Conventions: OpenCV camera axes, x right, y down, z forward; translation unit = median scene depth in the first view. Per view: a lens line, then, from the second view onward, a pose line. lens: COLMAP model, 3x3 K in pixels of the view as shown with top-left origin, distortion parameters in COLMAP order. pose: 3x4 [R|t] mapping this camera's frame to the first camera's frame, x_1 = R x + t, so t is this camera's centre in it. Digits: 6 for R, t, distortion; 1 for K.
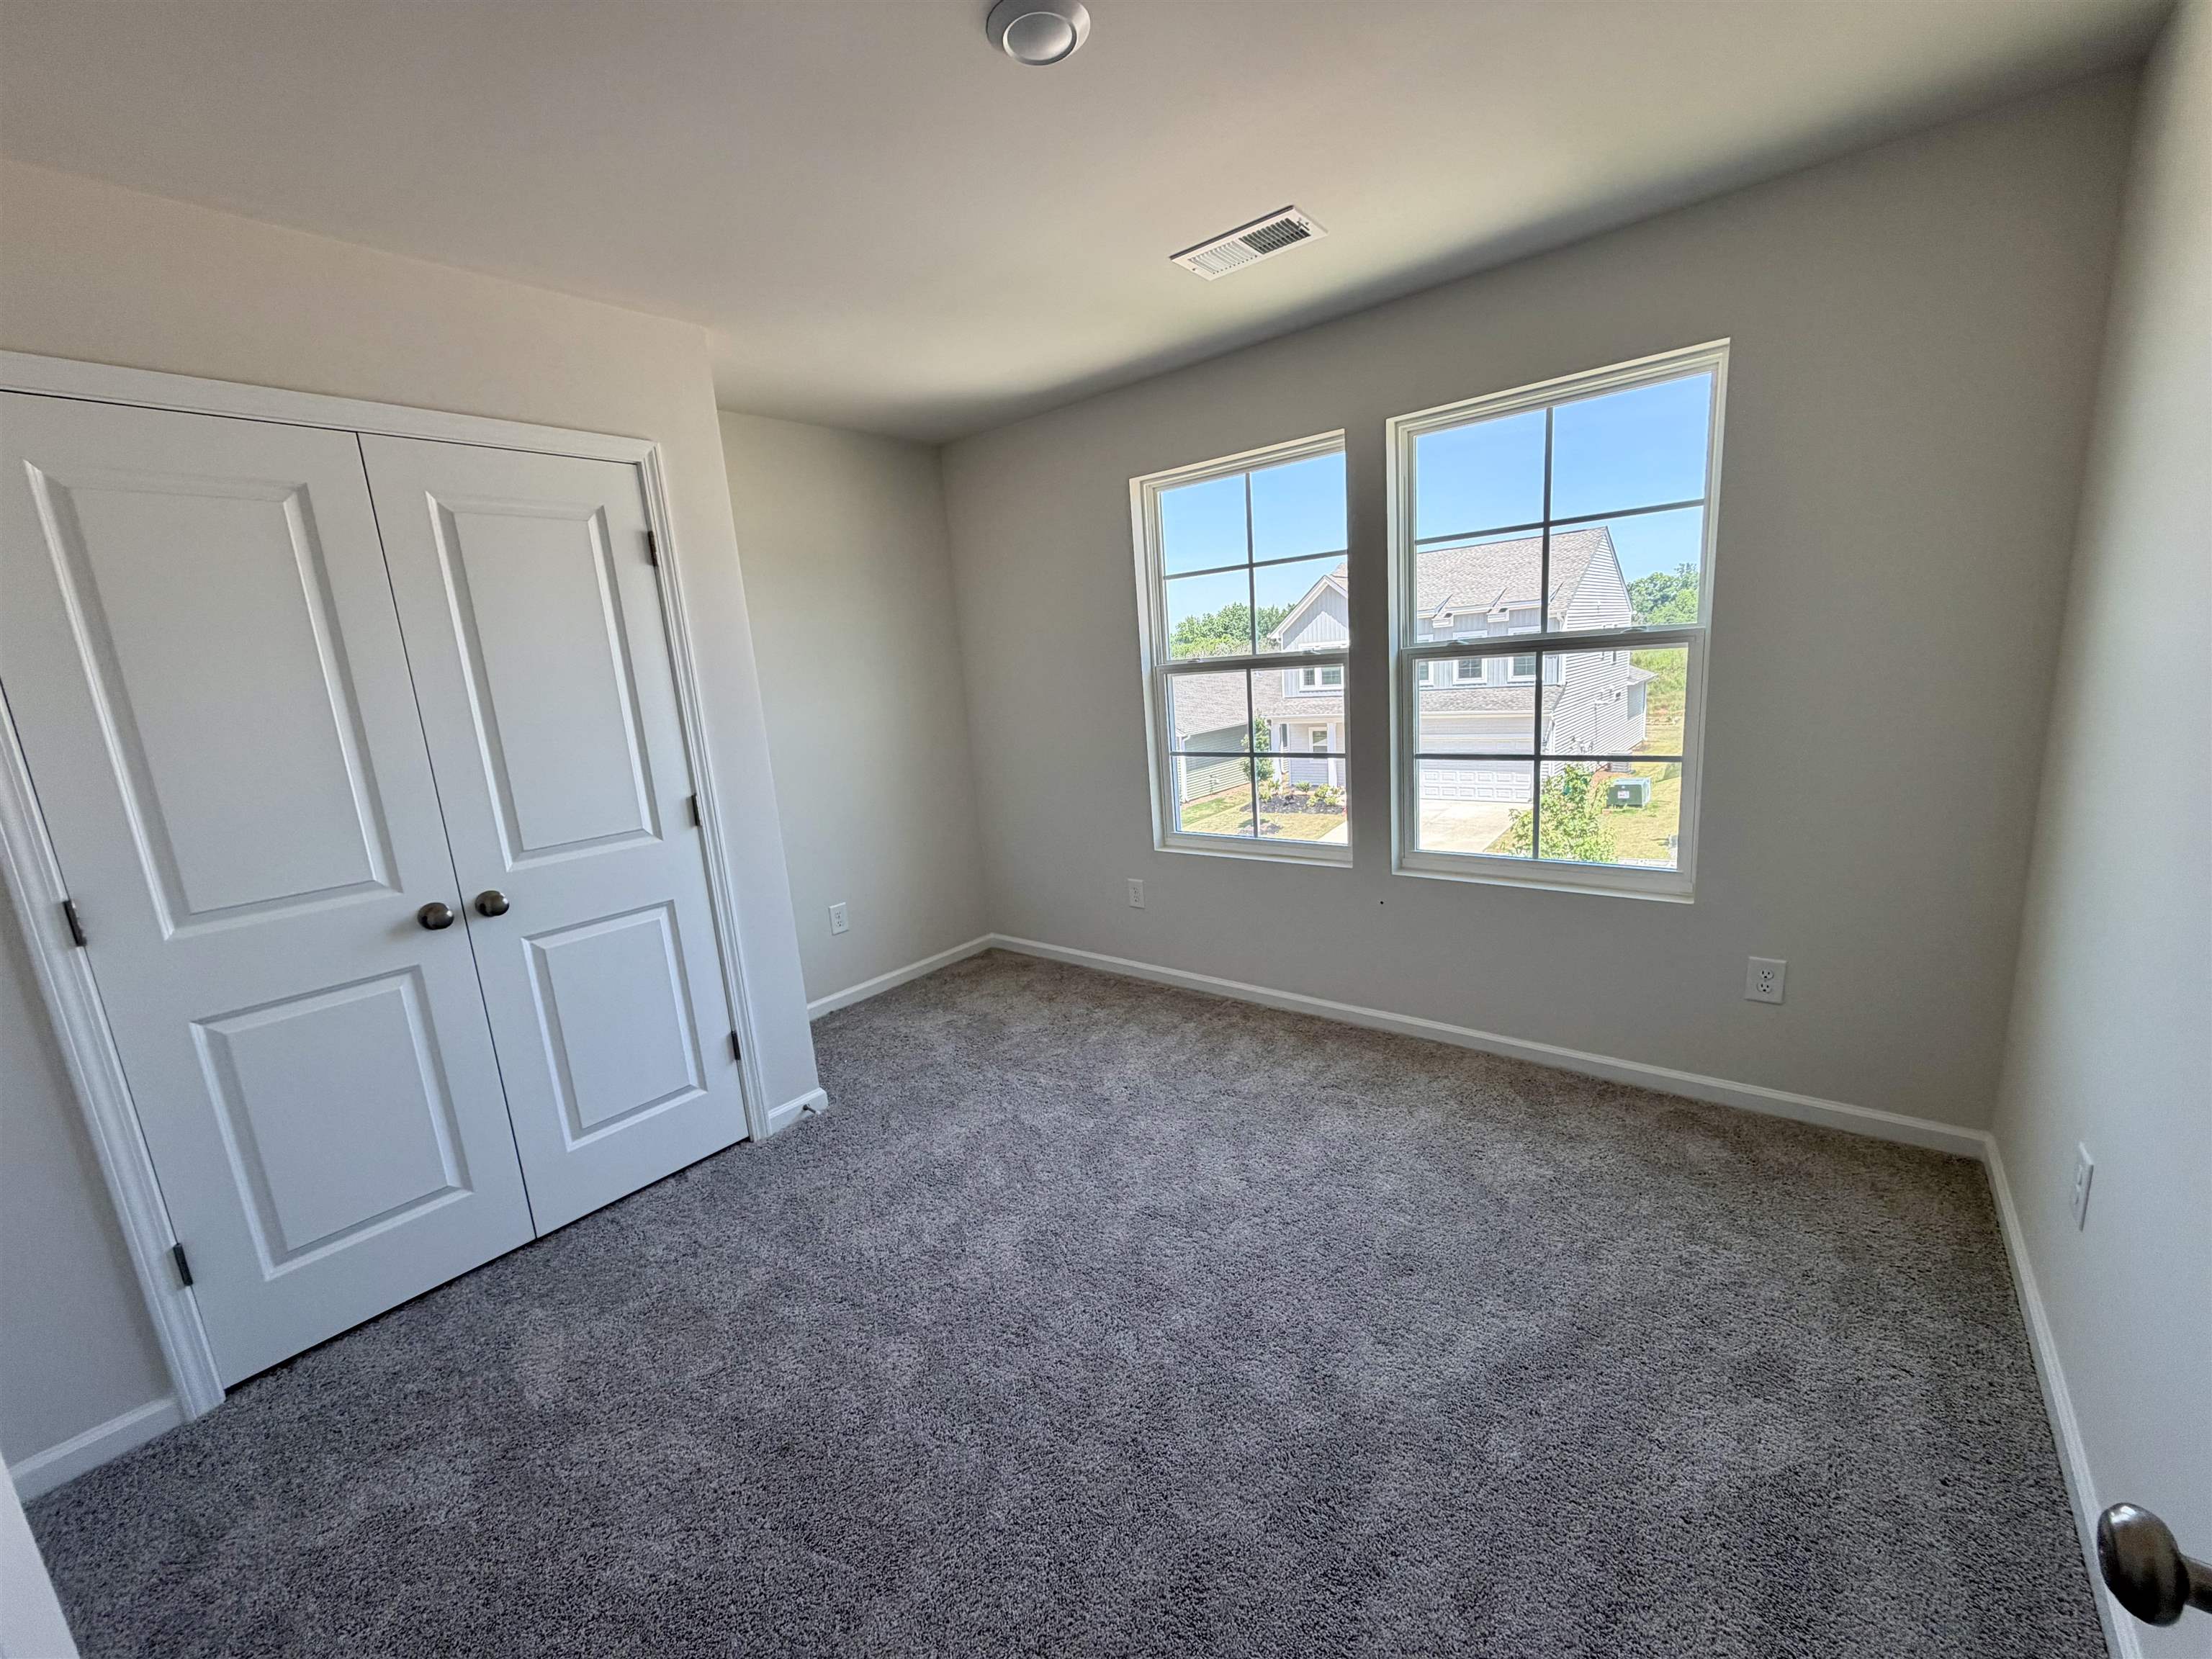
lens RADIAL K [[883.1, 0, 1086.6], [0, 883.1, 828.5], [0, 0, 1]] dist [0.000265, -0.000011]
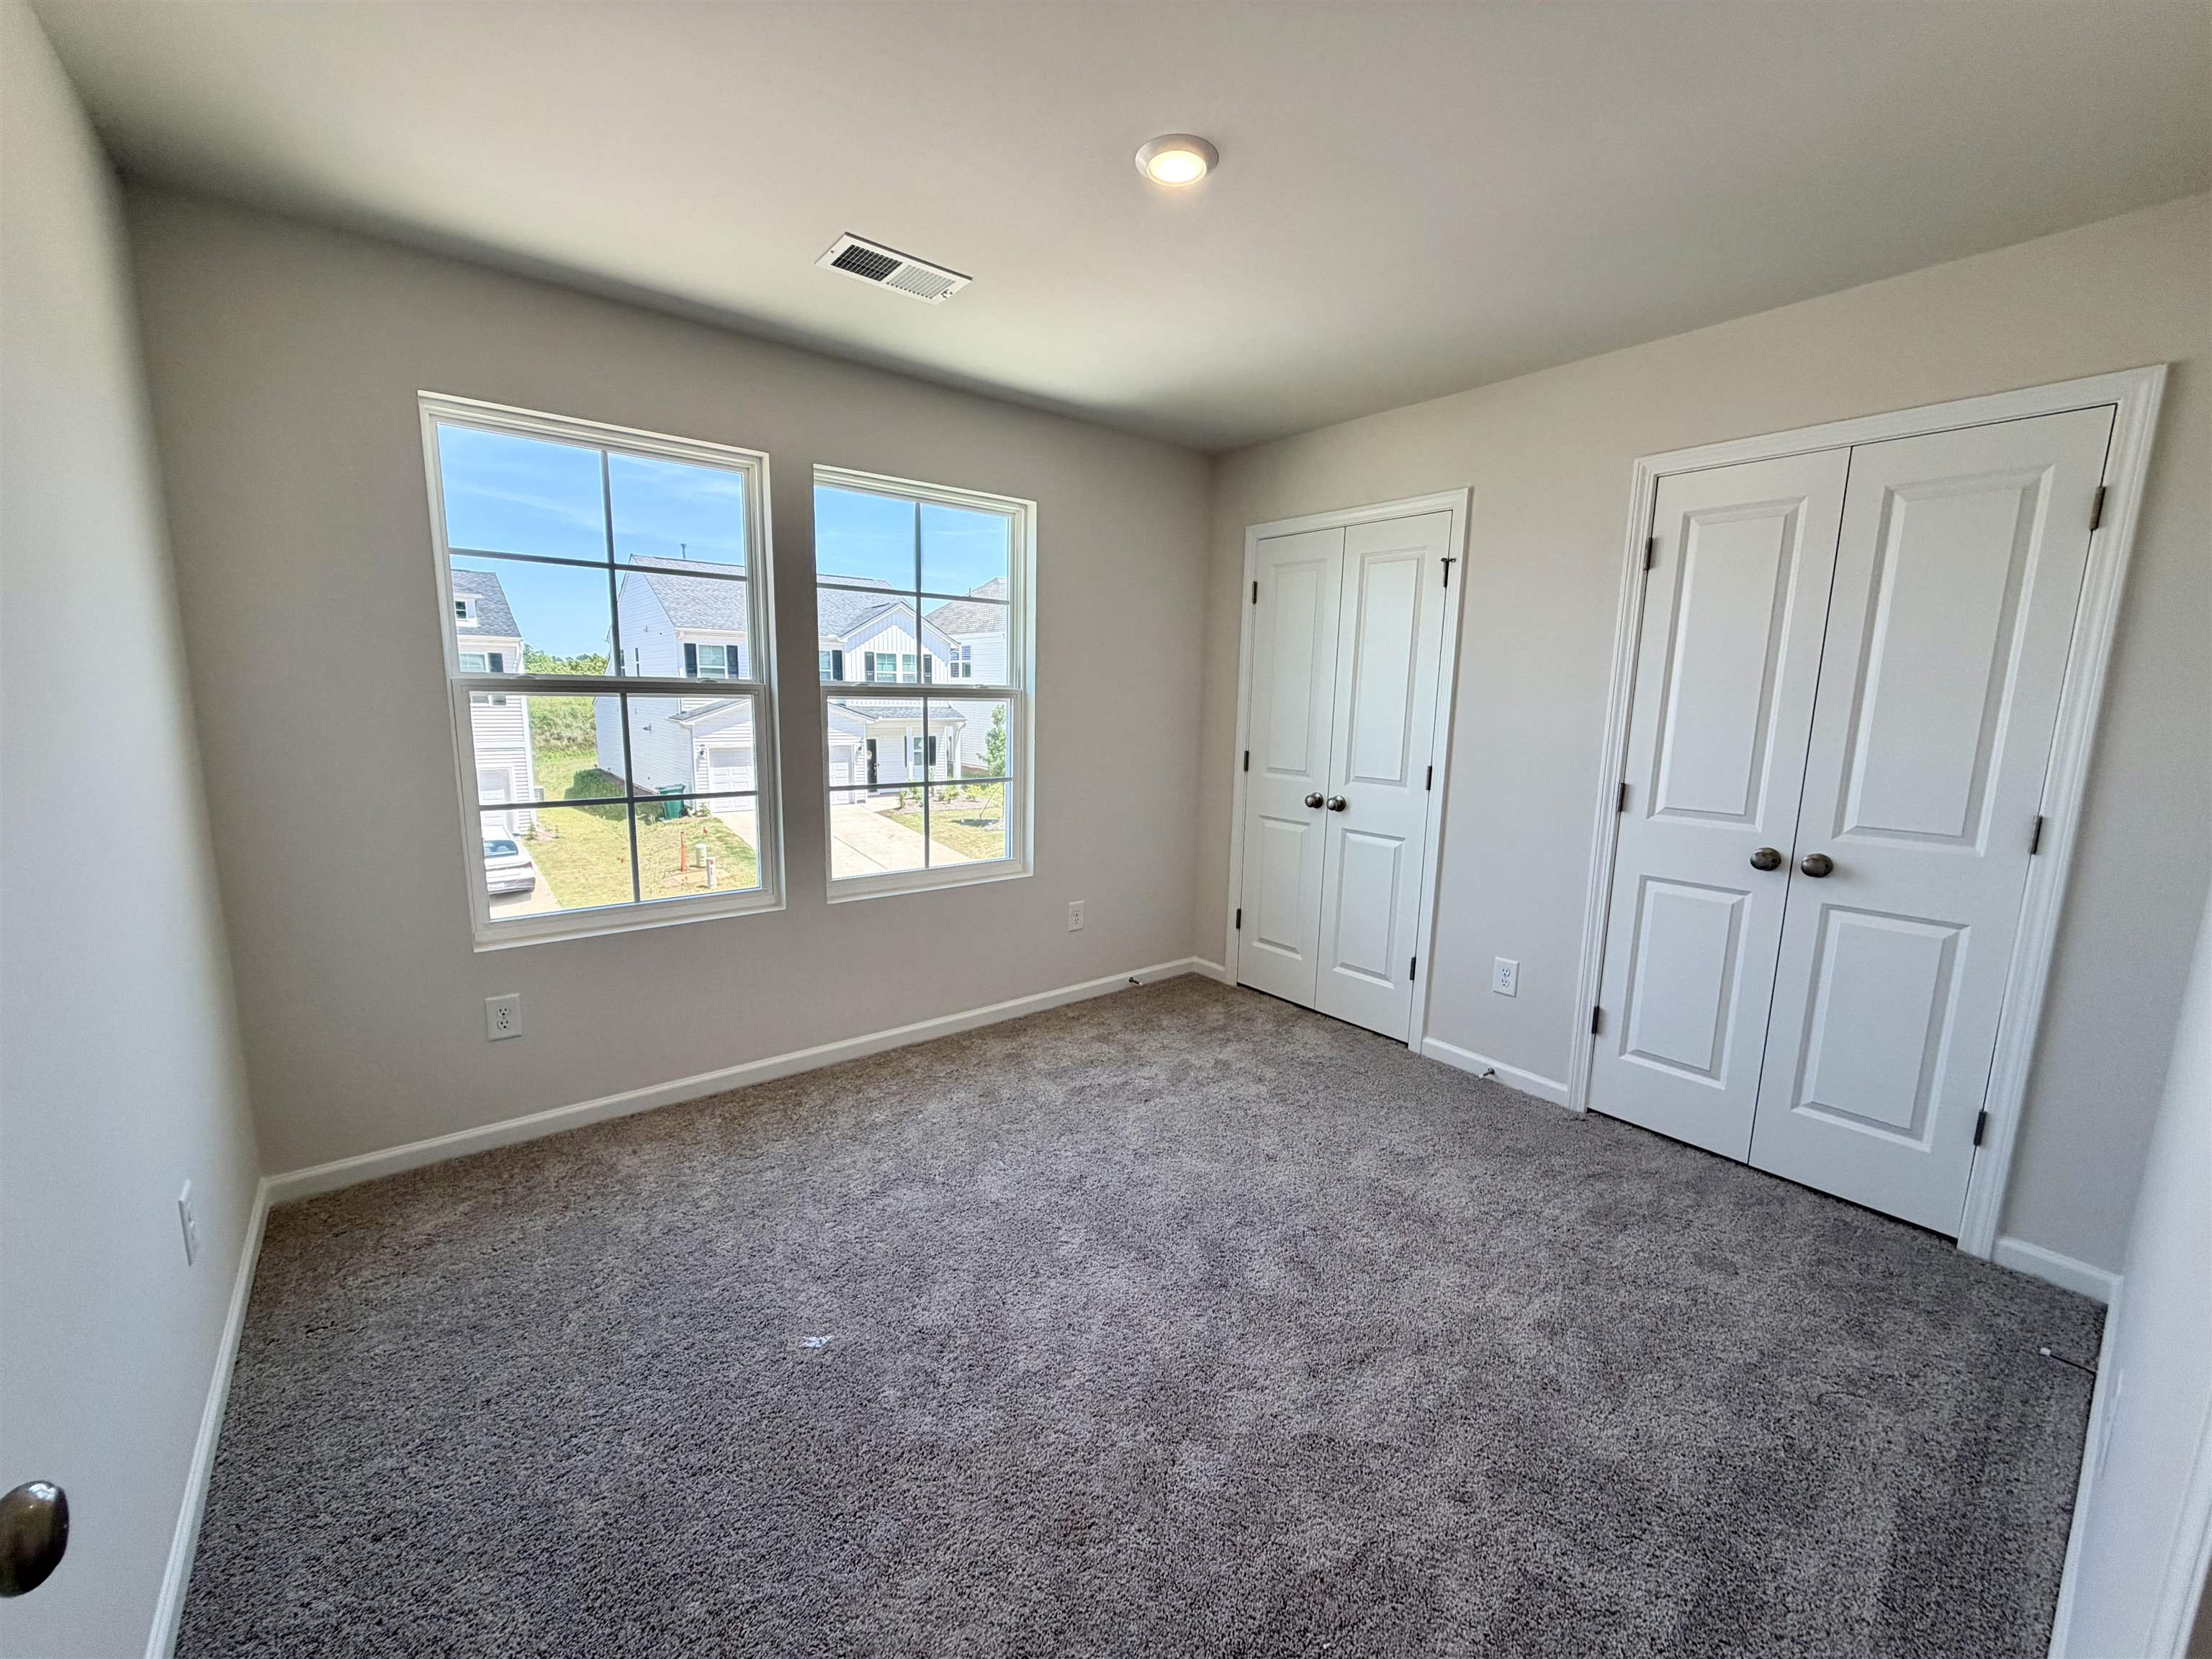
lens RADIAL K [[883.1, 0, 1086.6], [0, 883.1, 828.5], [0, 0, 1]] dist [0.000265, -0.000011]
pose [[0.203662, -0.082244, 0.975581, -0.633345], [0.140567, 0.988598, 0.053996, -0.053618], [-0.968898, 0.126138, 0.212900, 0.531616]]
